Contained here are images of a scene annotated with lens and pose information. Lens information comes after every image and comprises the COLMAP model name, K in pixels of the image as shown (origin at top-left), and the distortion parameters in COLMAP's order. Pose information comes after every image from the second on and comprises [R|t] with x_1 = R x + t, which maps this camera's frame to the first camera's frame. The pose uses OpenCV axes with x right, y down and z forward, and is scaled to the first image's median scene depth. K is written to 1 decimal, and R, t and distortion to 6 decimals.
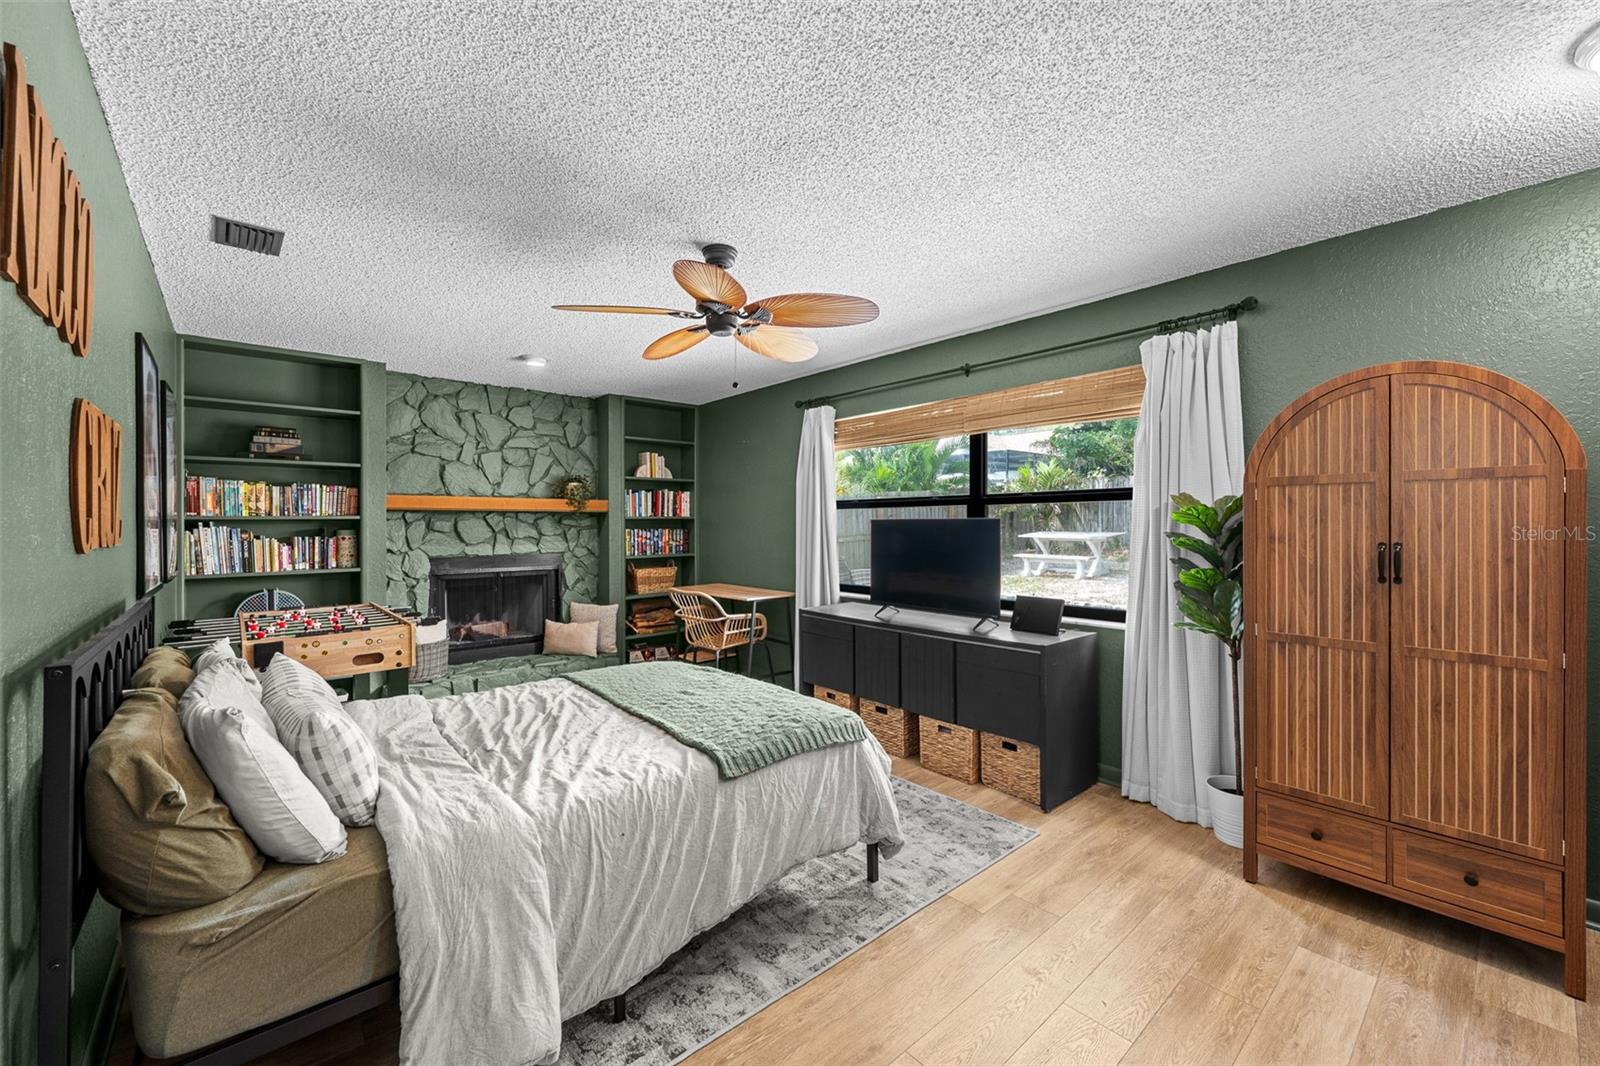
lens RADIAL K [[640.2, 0, 801.0], [0, 640.2, 520.0], [0, 0, 1]] dist [0.000334, 0.000098]
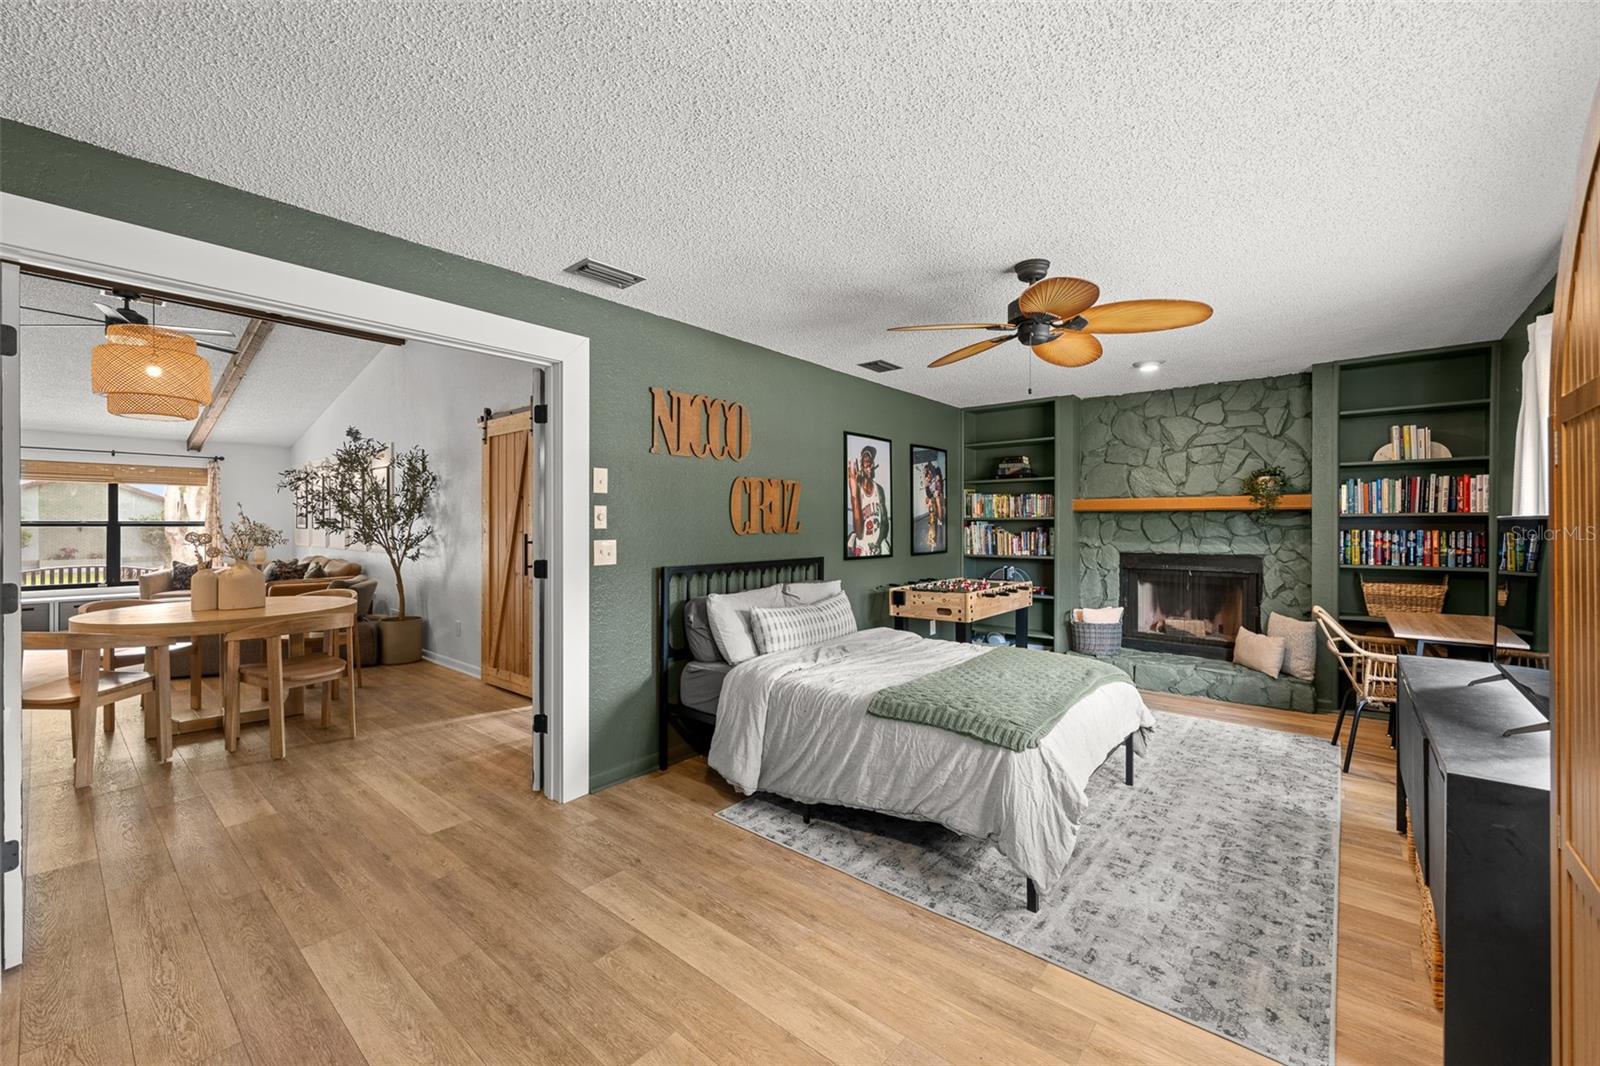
lens RADIAL K [[640.2, 0, 795.4], [0, 640.2, 523.8], [0, 0, 1]] dist [0.000334, 0.000098]
pose [[0.145778, 0.004351, -0.989308, 0.488255], [0.006534, 0.999964, 0.005361, -0.002200], [0.989296, -0.007246, 0.145744, 0.263032]]
